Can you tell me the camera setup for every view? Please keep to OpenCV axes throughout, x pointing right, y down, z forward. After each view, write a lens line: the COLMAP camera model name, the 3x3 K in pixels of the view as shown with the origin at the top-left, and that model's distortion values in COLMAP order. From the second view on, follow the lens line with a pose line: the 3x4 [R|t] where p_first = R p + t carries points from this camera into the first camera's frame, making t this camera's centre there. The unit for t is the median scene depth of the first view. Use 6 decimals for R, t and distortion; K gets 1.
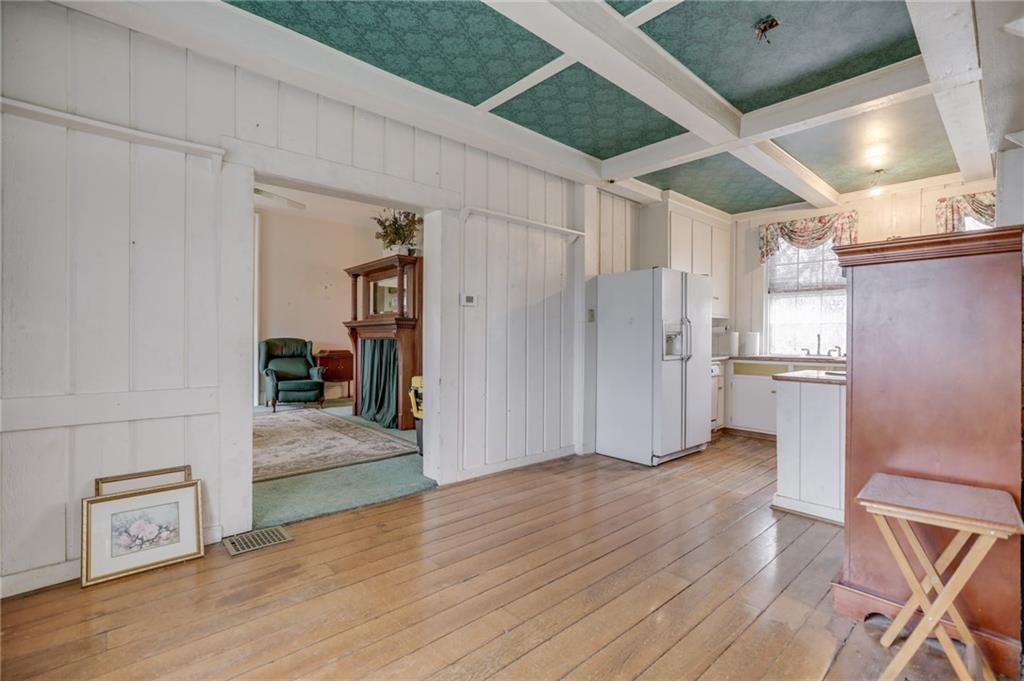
lens RADIAL K [[467.7, 0, 511.0], [0, 467.7, 333.4], [0, 0, 1]] dist [-0.027751, 0.011768]
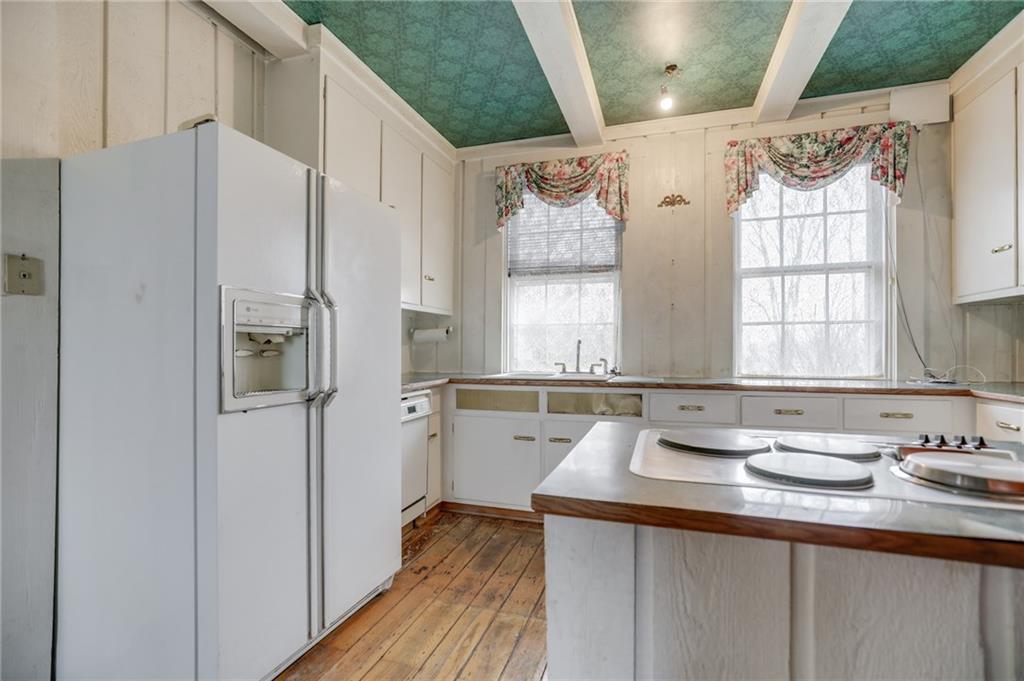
lens RADIAL K [[467.7, 0, 516.9], [0, 467.7, 348.8], [0, 0, 1]] dist [-0.027751, 0.011768]
pose [[0.862964, -0.006440, 0.505225, 0.265210], [0.002653, 0.999963, 0.008215, 0.008864], [-0.505259, -0.005749, 0.862949, 0.487198]]
